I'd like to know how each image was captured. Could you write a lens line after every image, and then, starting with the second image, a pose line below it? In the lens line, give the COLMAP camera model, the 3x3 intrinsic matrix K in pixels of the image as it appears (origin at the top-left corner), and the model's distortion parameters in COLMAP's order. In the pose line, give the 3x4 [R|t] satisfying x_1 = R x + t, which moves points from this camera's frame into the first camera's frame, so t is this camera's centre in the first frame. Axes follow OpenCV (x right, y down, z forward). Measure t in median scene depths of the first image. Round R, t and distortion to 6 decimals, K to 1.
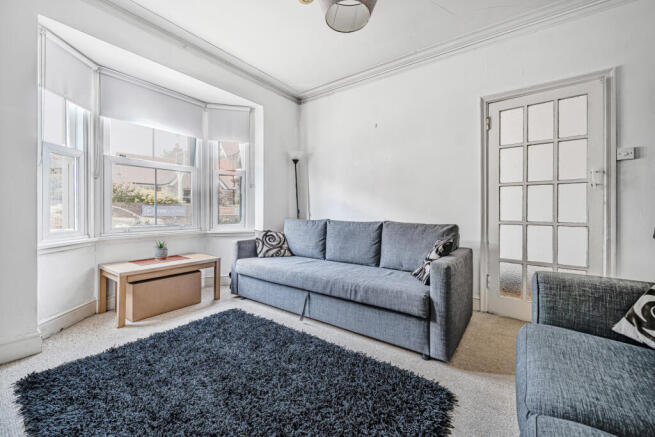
lens RADIAL K [[263.9, 0, 327.0], [0, 263.9, 211.8], [0, 0, 1]] dist [-0.000348, -0.000127]
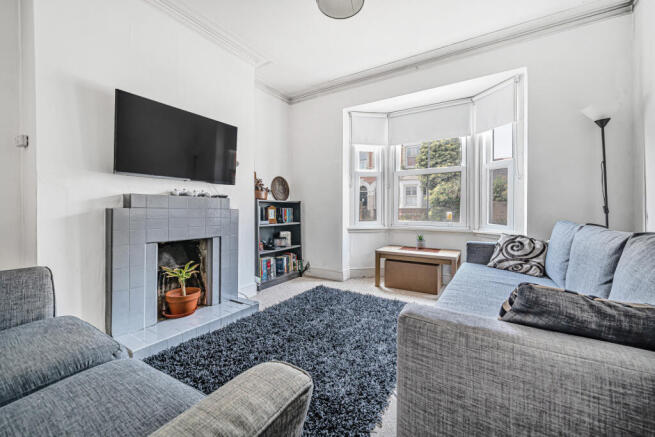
lens RADIAL K [[263.9, 0, 327.0], [0, 263.9, 211.8], [0, 0, 1]] dist [-0.000348, -0.000127]
pose [[0.073581, 0.003128, -0.997284, 0.501373], [-0.009241, 0.999954, 0.002454, 0.008788], [0.997246, 0.009035, 0.073607, 0.438357]]
